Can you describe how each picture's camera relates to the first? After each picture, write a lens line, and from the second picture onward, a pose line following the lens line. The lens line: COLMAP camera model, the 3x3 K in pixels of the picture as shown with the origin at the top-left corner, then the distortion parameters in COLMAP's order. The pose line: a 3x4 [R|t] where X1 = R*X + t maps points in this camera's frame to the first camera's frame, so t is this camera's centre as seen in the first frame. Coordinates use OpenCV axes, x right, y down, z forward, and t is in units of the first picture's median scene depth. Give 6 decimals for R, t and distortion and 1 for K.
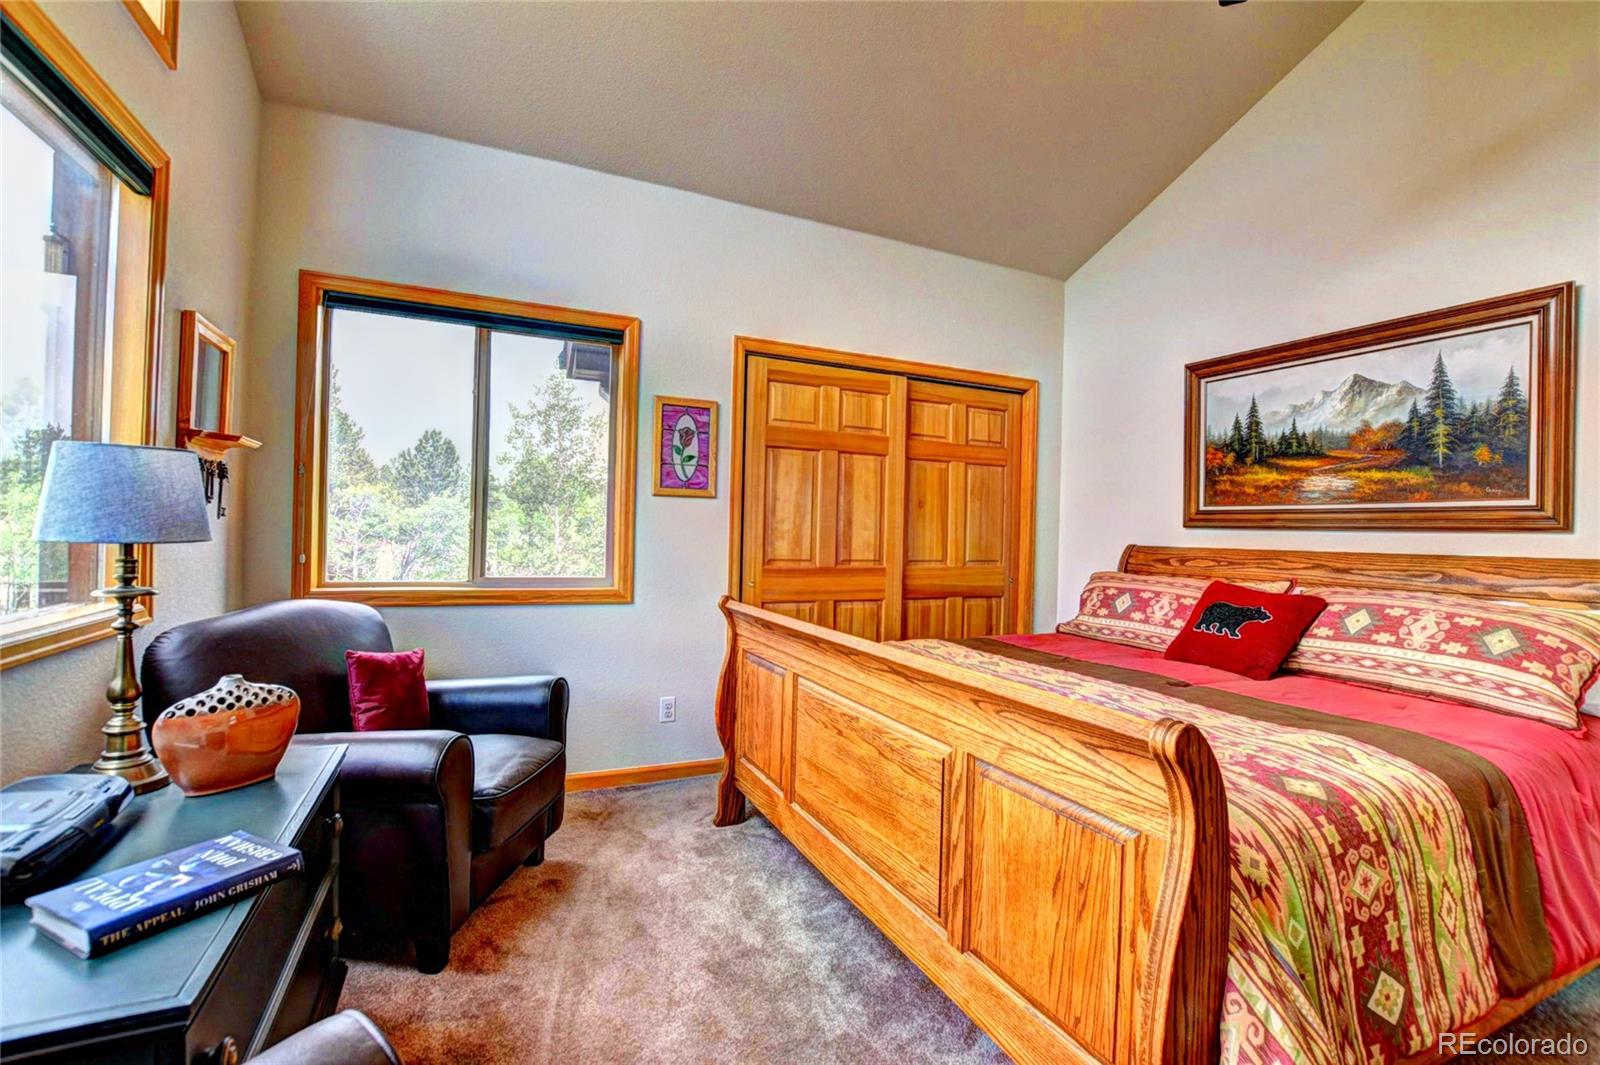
lens RADIAL K [[707.7, 0, 813.7], [0, 707.7, 529.3], [0, 0, 1]] dist [-0.033713, 0.004164]
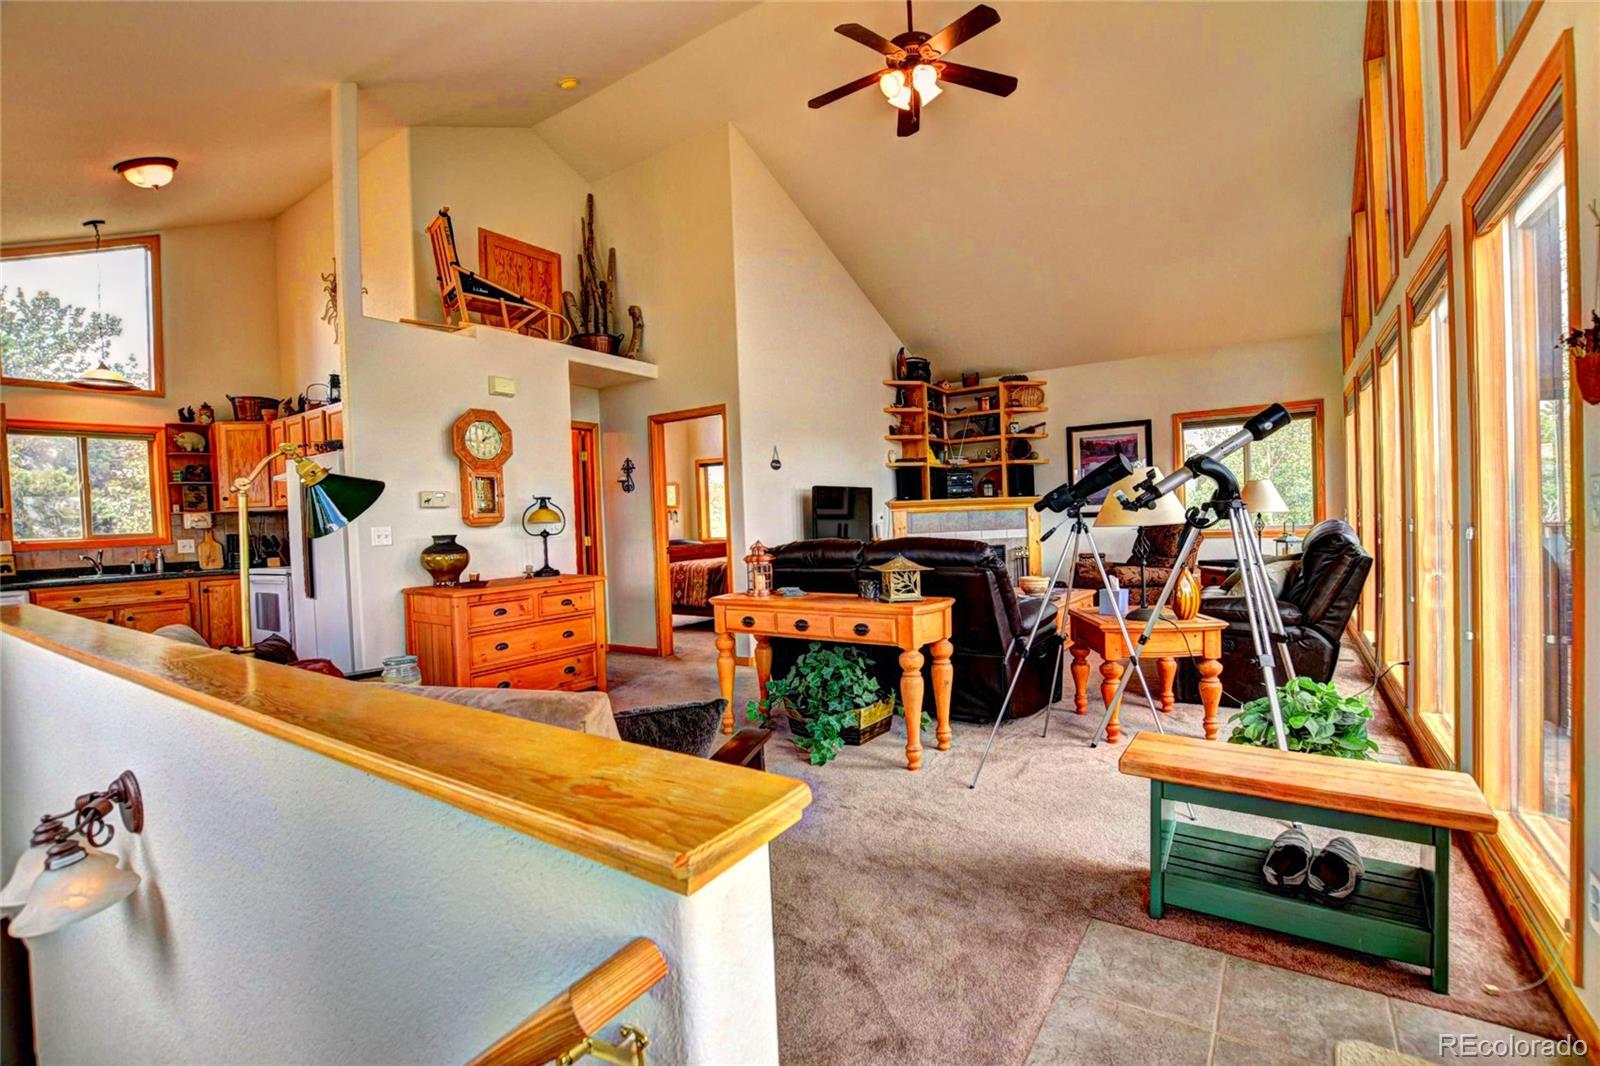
lens RADIAL K [[707.7, 0, 806.3], [0, 707.7, 532.8], [0, 0, 1]] dist [-0.033713, 0.004164]
pose [[0.504322, -0.020617, -0.863270, 2.529790], [0.049373, 0.998768, 0.004990, 0.051309], [0.862103, -0.045139, 0.504718, -0.459284]]
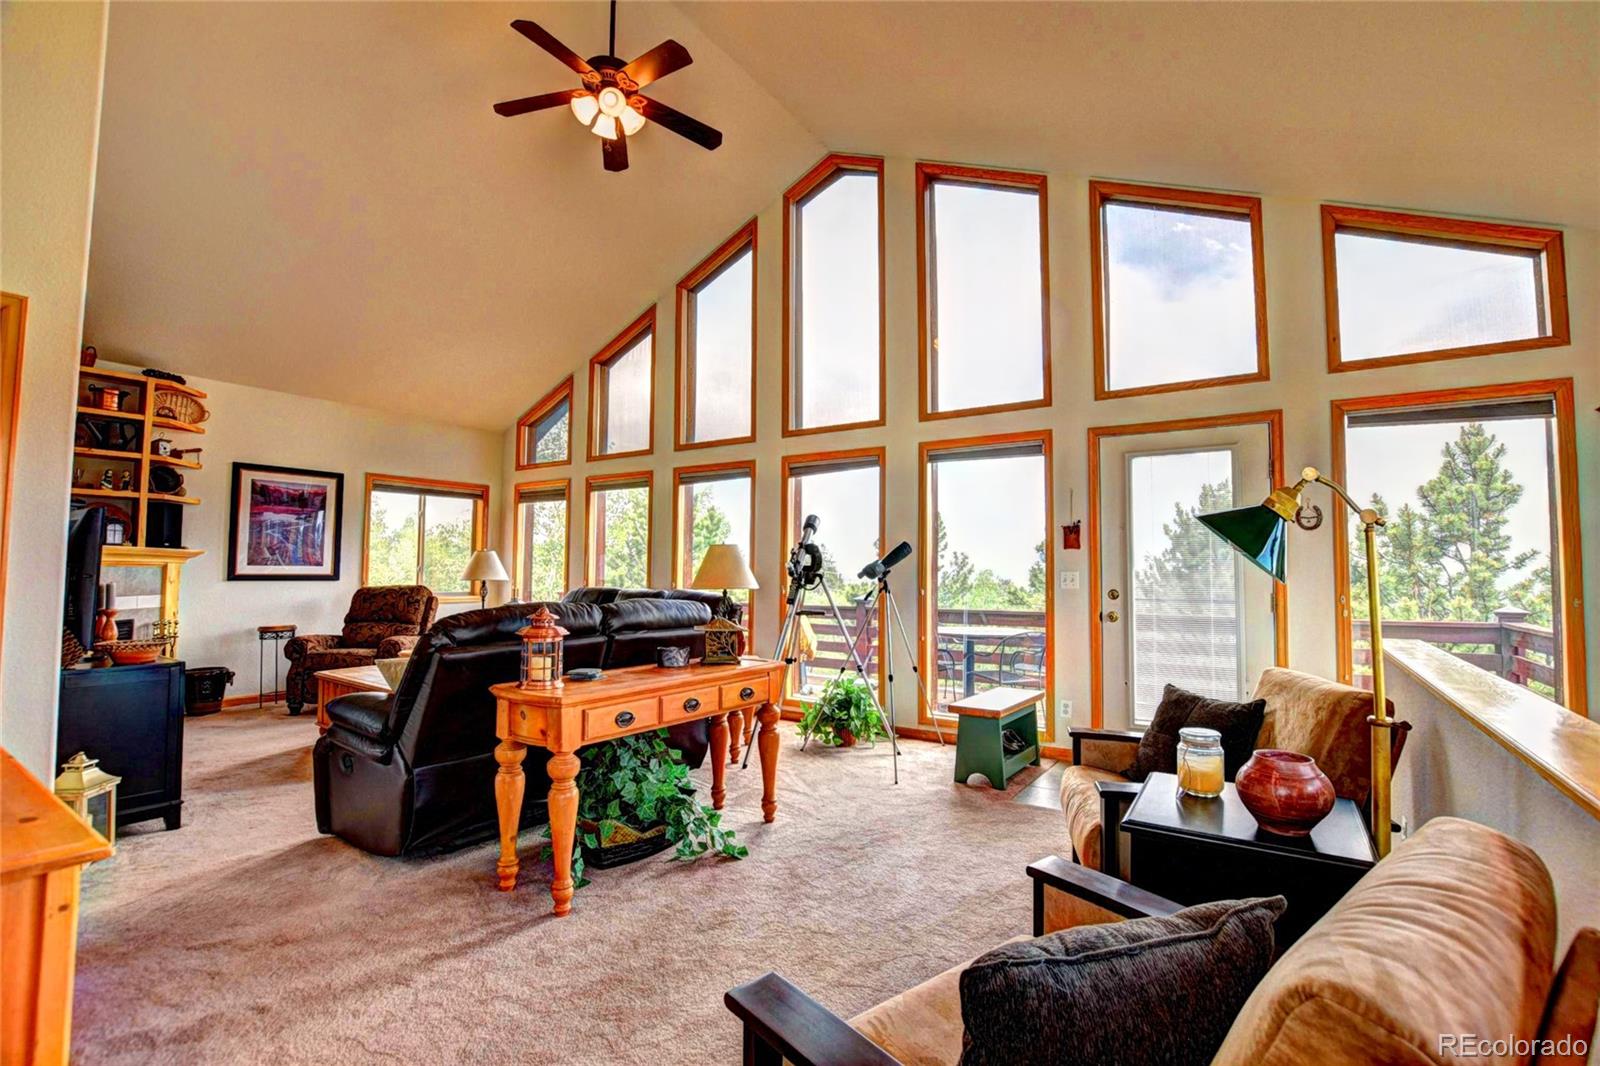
lens RADIAL K [[707.7, 0, 810.7], [0, 707.7, 530.7], [0, 0, 1]] dist [-0.033713, 0.004164]
pose [[0.860360, 0.015326, 0.509457, 1.297747], [0.008734, 0.998958, -0.044802, 0.020420], [-0.509613, 0.042996, 0.859329, -0.764760]]
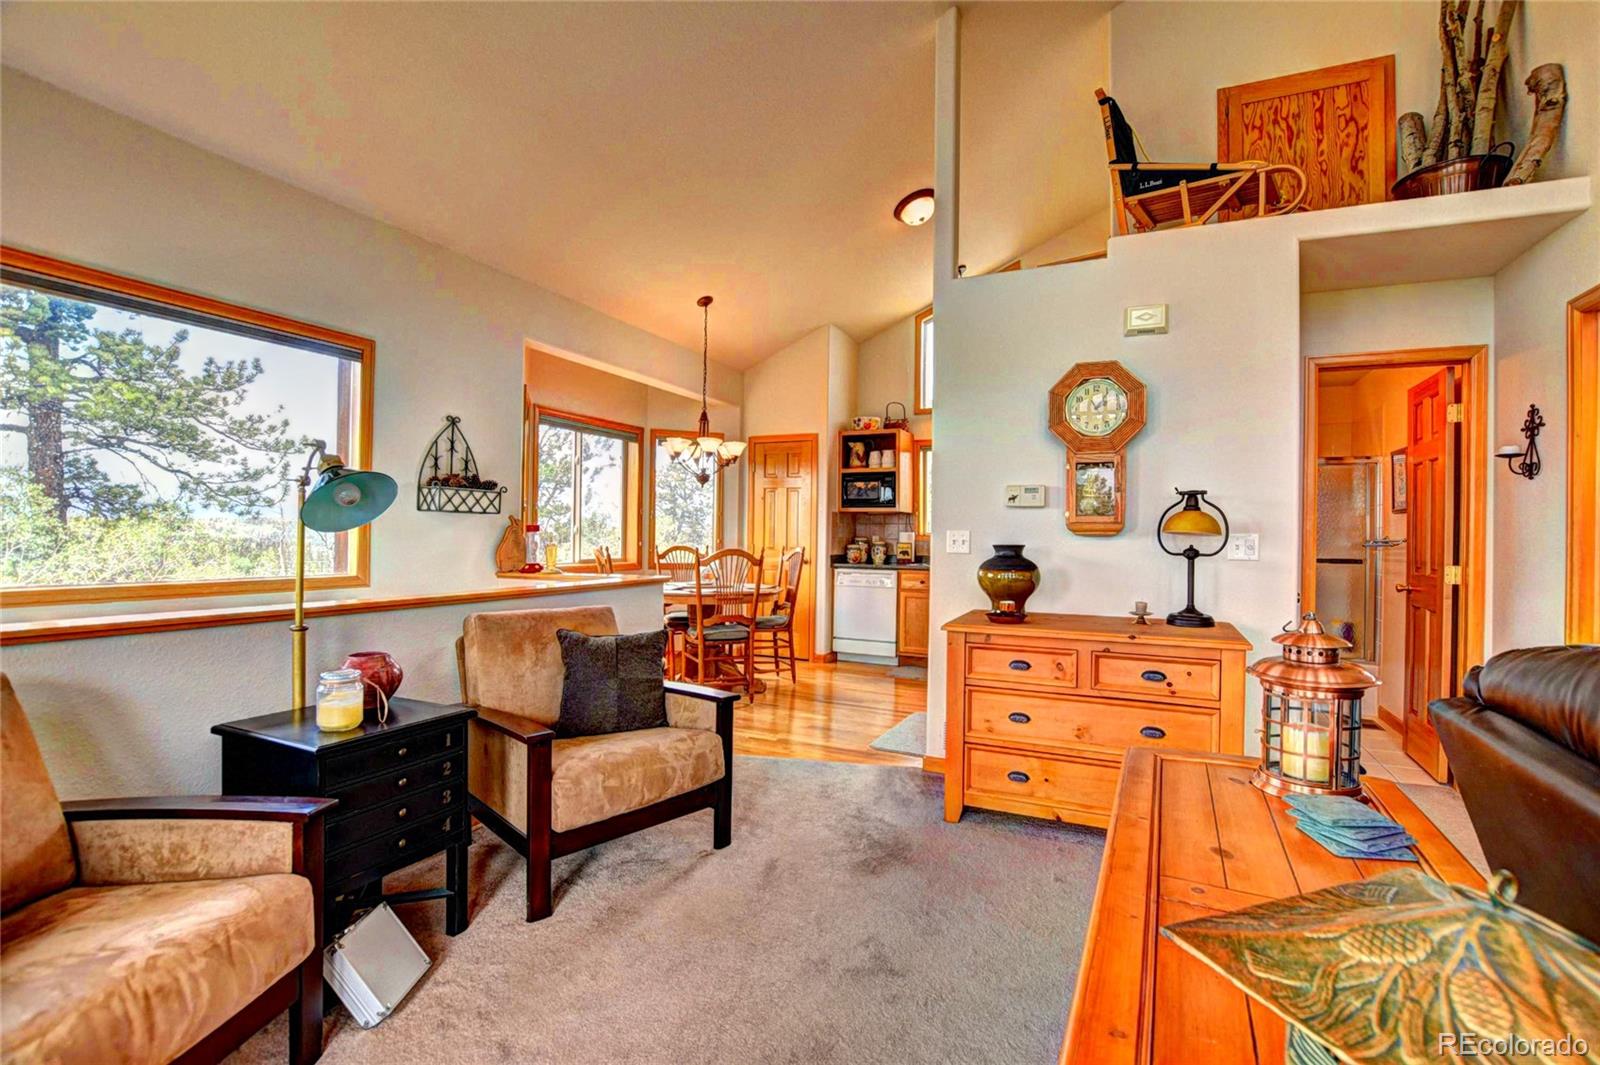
lens RADIAL K [[707.7, 0, 813.2], [0, 707.7, 531.8], [0, 0, 1]] dist [-0.033713, 0.004164]
pose [[-0.772355, -0.035374, -0.634206, 1.875565], [-0.028673, 0.999372, -0.020823, 0.038794], [0.634544, 0.002102, -0.772884, 0.194933]]
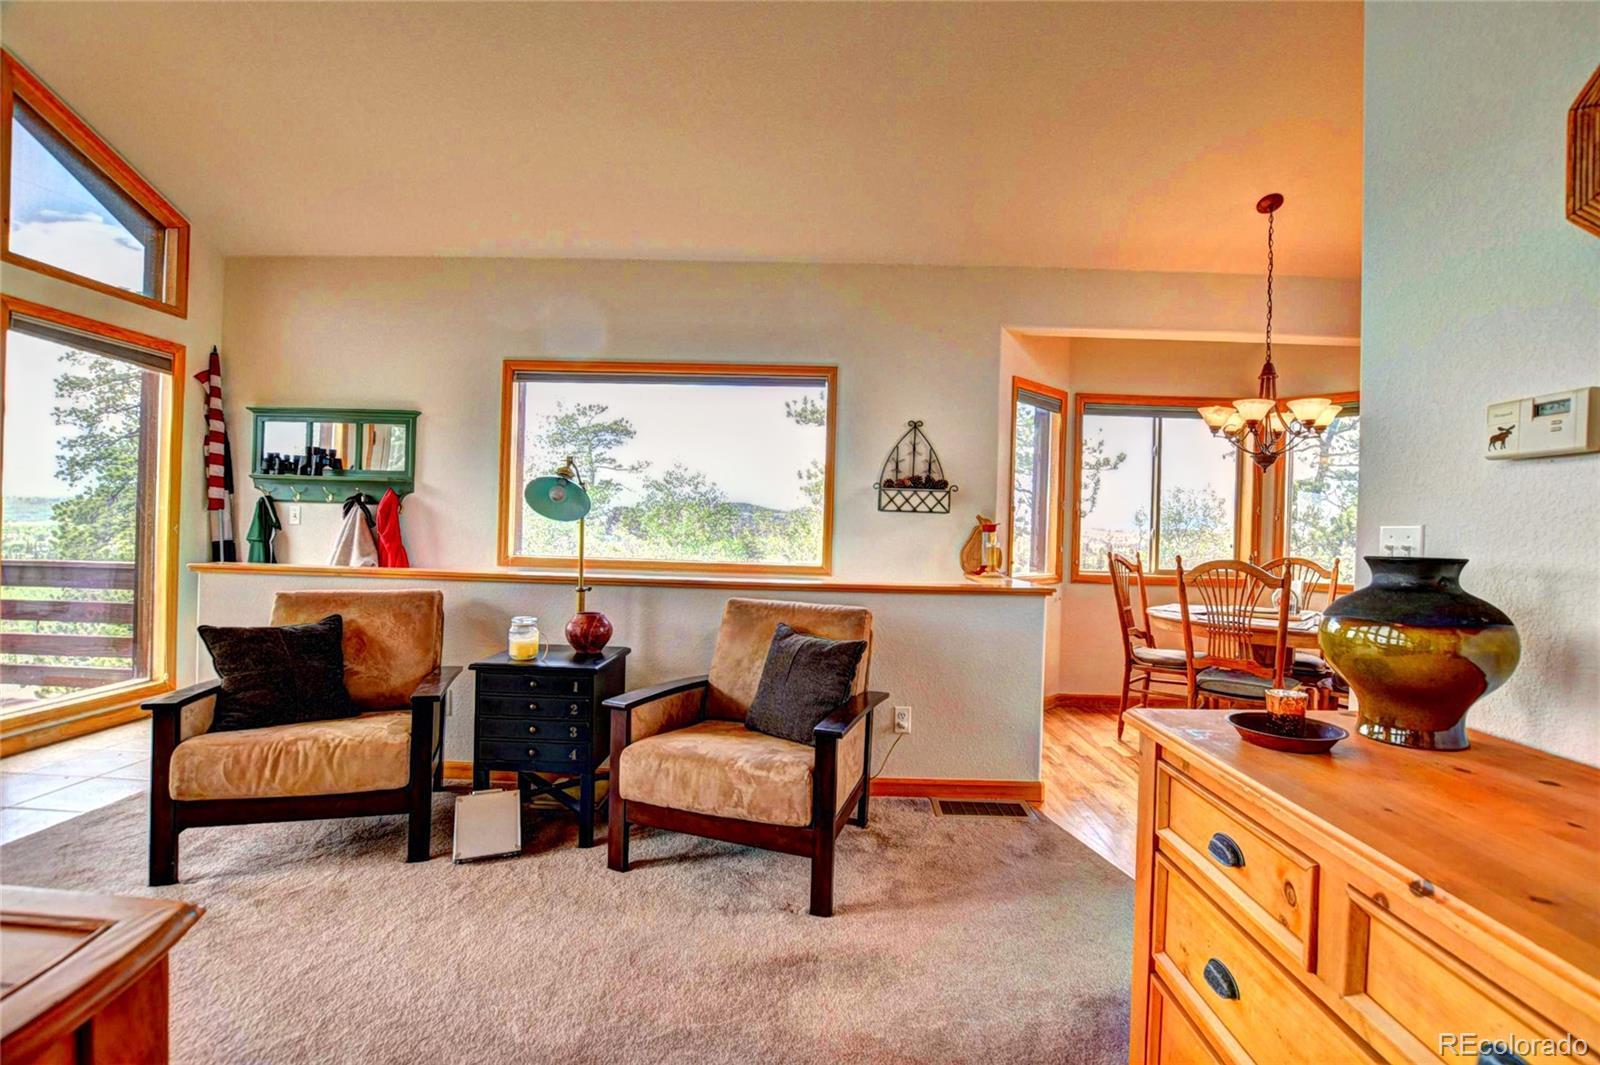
lens RADIAL K [[707.7, 0, 809.2], [0, 707.7, 527.7], [0, 0, 1]] dist [-0.033713, 0.004164]
pose [[-0.889713, -0.046508, 0.454146, 1.176943], [-0.048719, 0.998789, 0.006839, 0.026388], [-0.453914, -0.016041, -0.890901, 0.093067]]
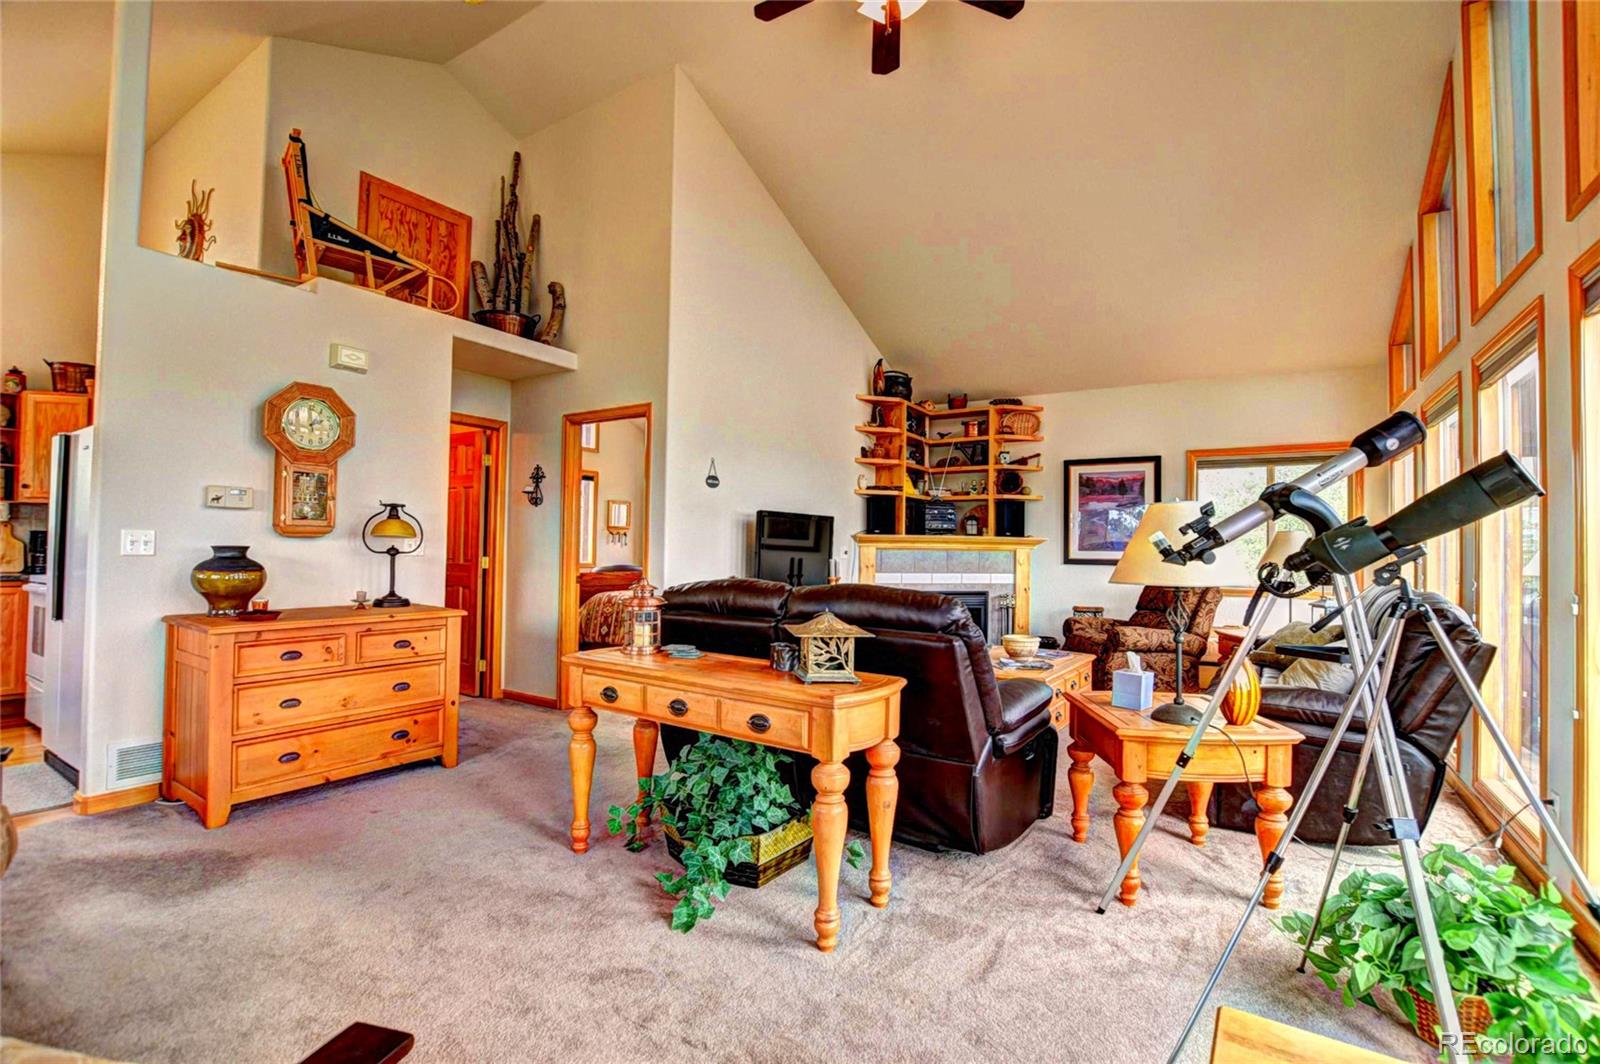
lens RADIAL K [[707.7, 0, 814.5], [0, 707.7, 531.8], [0, 0, 1]] dist [-0.033713, 0.004164]
pose [[0.528926, -0.031931, -0.848067, 2.293599], [-0.002645, 0.999225, -0.039273, 0.044705], [0.848664, 0.023016, 0.528431, -0.202266]]
